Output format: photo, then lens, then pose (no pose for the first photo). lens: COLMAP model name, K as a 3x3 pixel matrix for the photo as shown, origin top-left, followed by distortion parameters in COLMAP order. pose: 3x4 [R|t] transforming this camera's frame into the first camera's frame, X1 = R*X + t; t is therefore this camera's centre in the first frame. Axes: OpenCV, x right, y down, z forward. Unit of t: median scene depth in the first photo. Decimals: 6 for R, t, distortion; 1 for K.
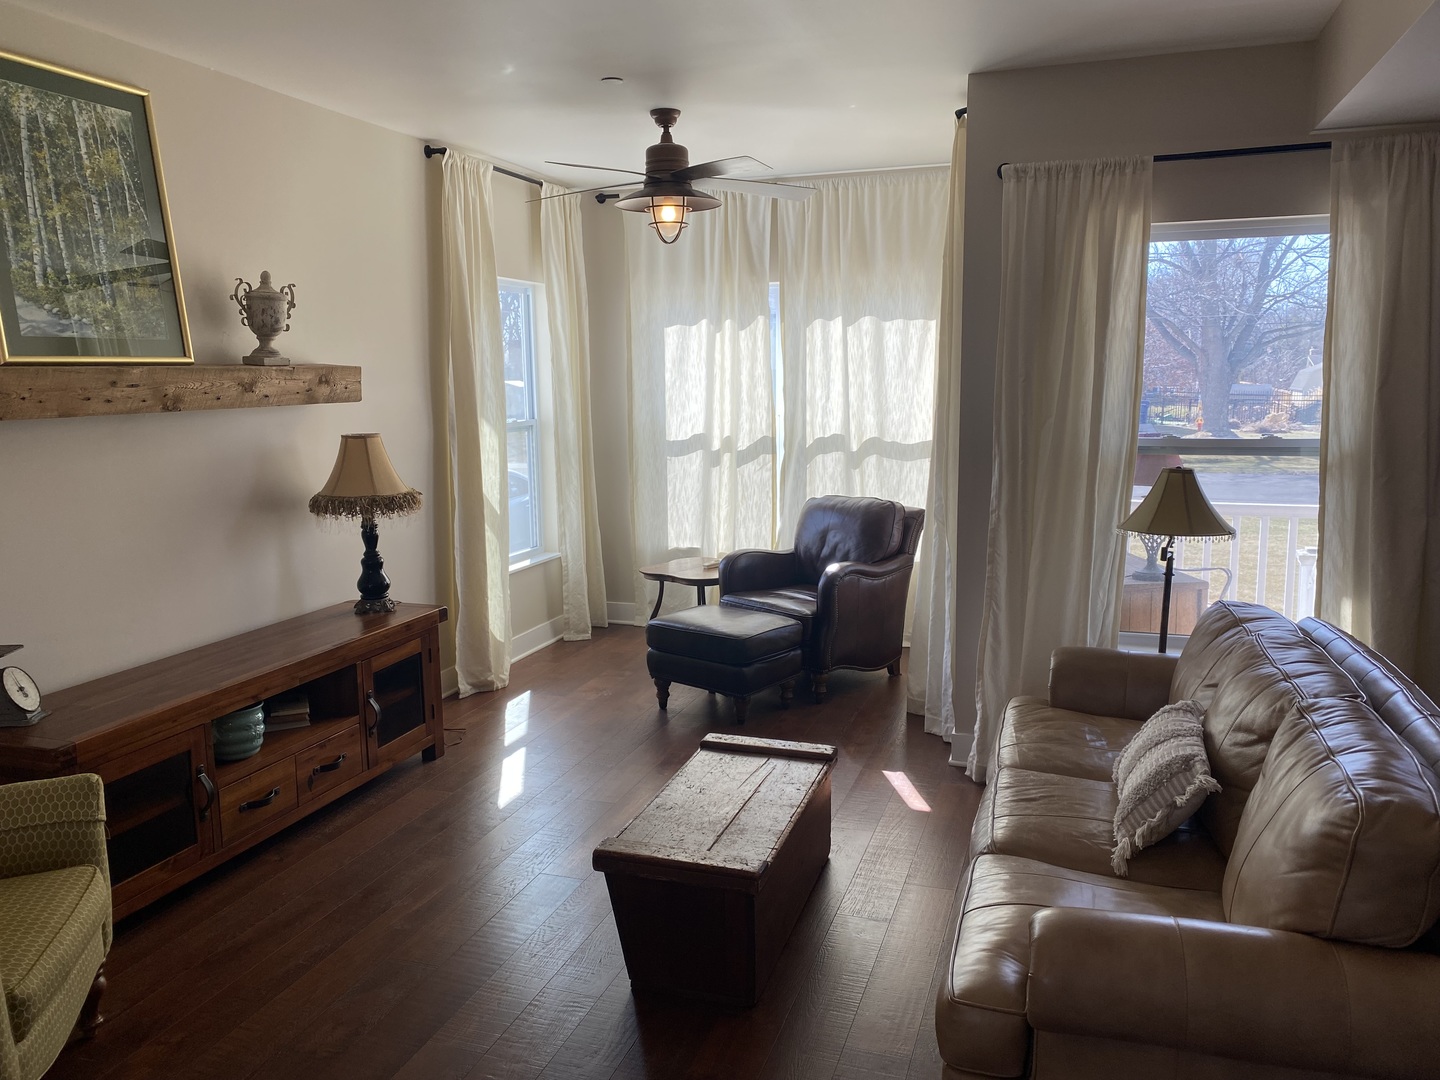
lens RADIAL K [[1105.5, 0, 720.0], [0, 1105.5, 540.0], [0, 0, 1]] dist [0.063639, -0.060677]
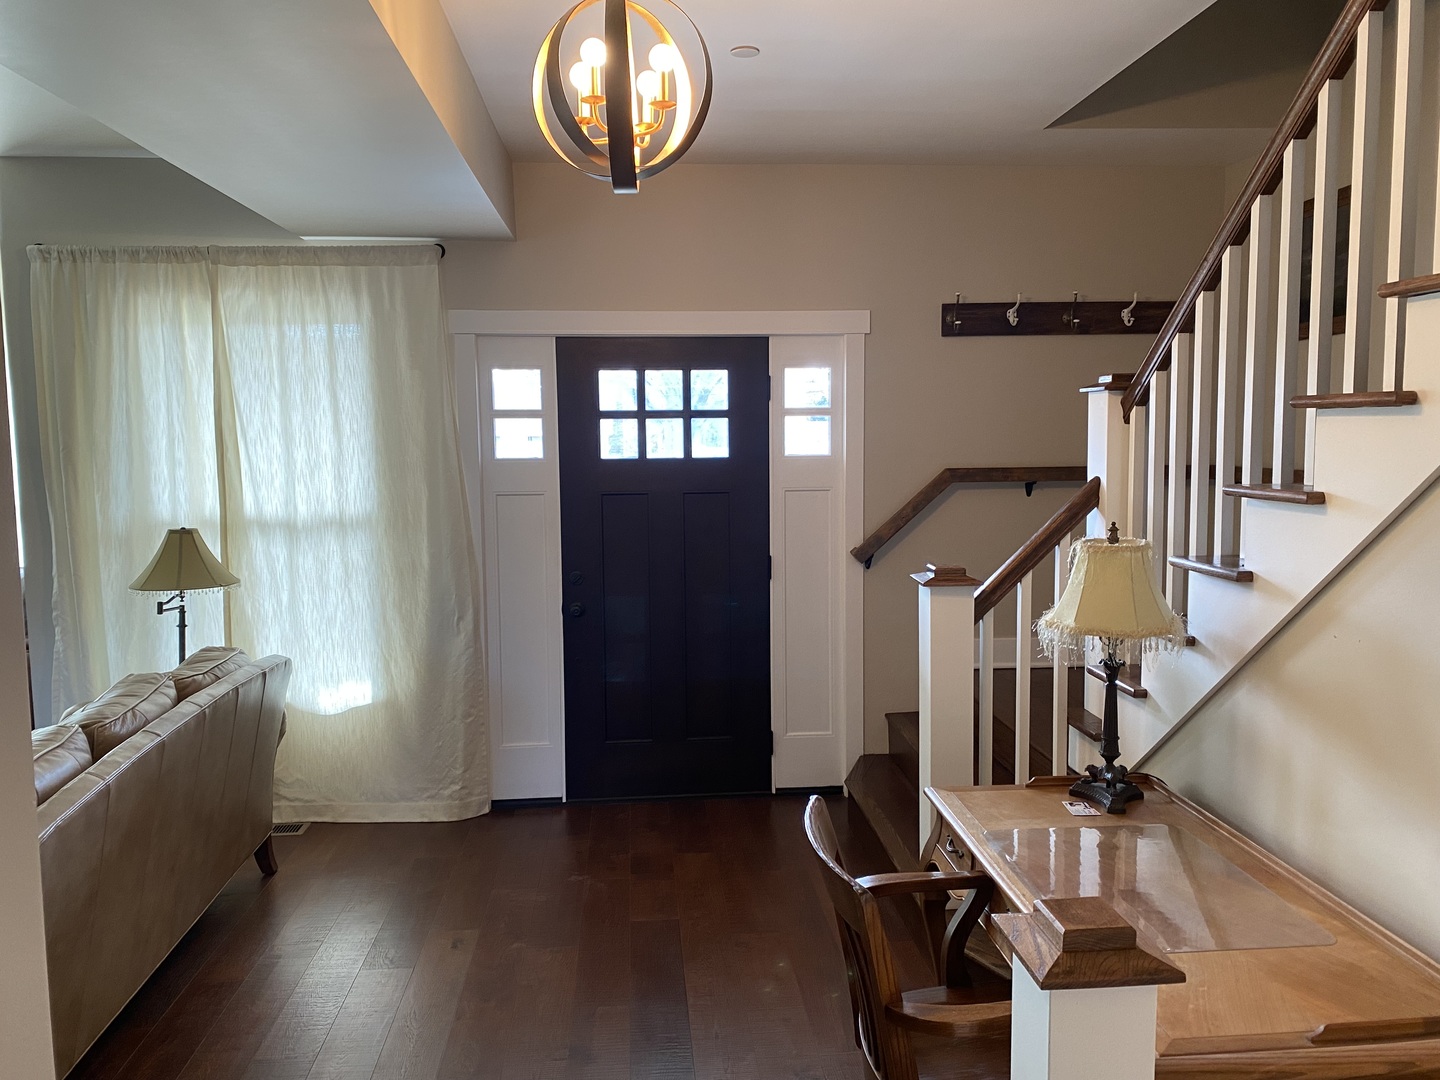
lens RADIAL K [[1105.5, 0, 720.0], [0, 1105.5, 540.0], [0, 0, 1]] dist [0.063639, -0.060677]
pose [[0.920117, -0.041425, 0.389447, 0.384208], [0.064173, 0.996898, -0.045576, 0.025378], [-0.386351, 0.066927, 0.919921, -0.176320]]
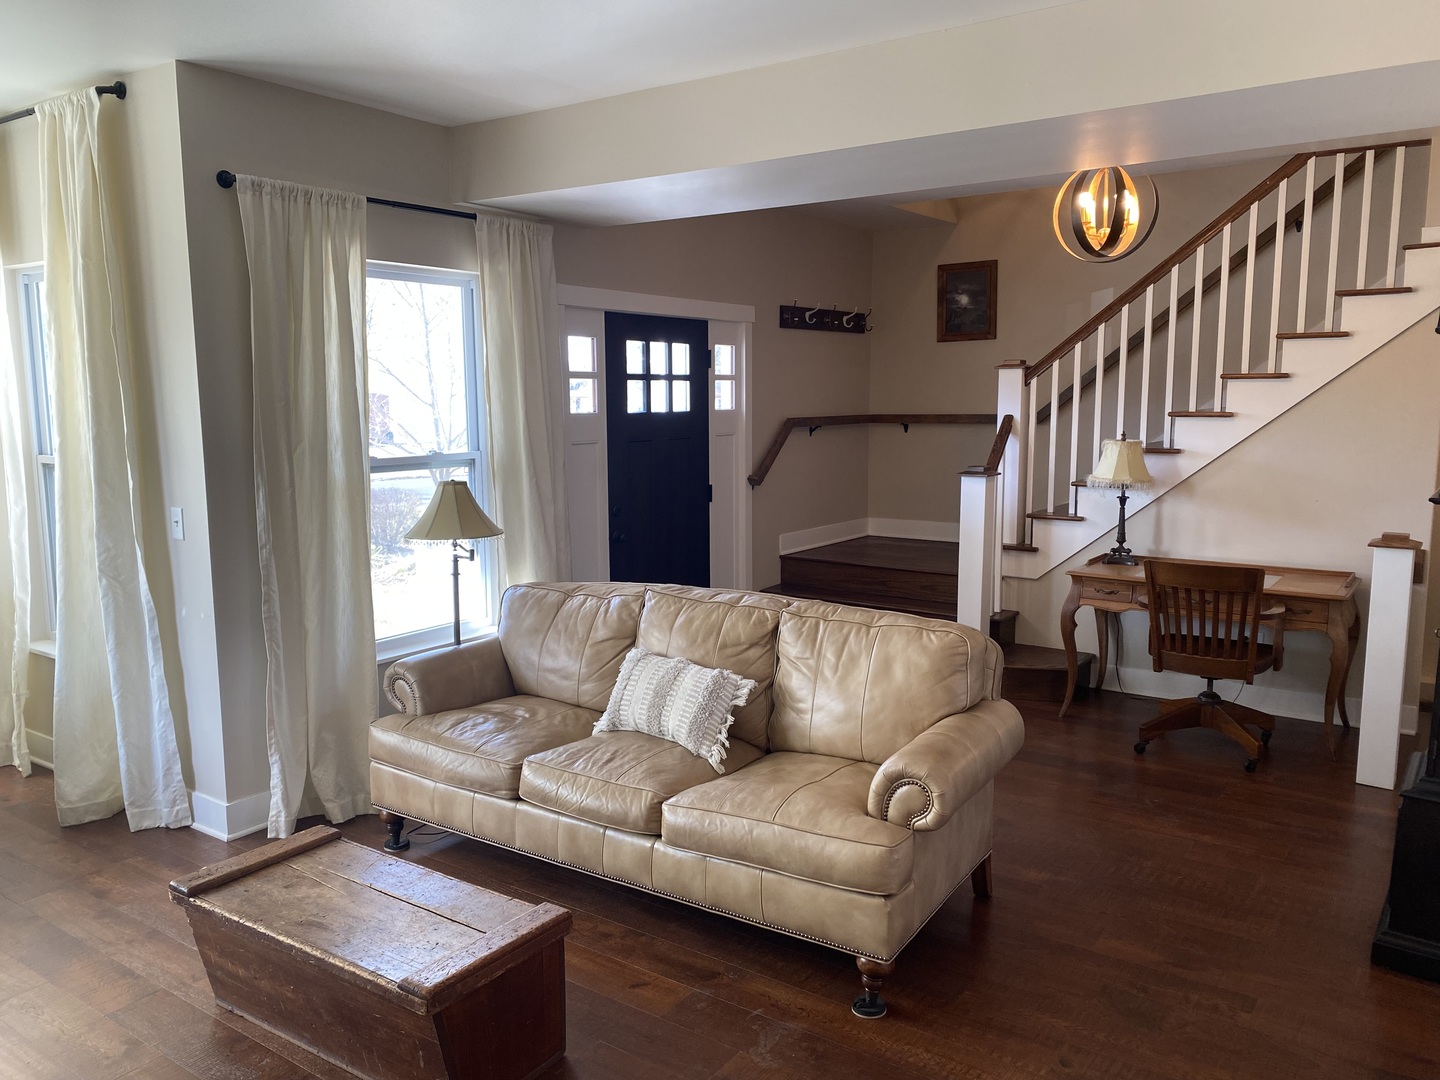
lens RADIAL K [[1105.5, 0, 720.0], [0, 1105.5, 540.0], [0, 0, 1]] dist [0.063639, -0.060677]
pose [[0.280097, -0.120141, 0.952424, -0.499455], [0.153010, 0.985041, 0.079257, -0.043515], [-0.947699, 0.123530, 0.294290, 0.344658]]
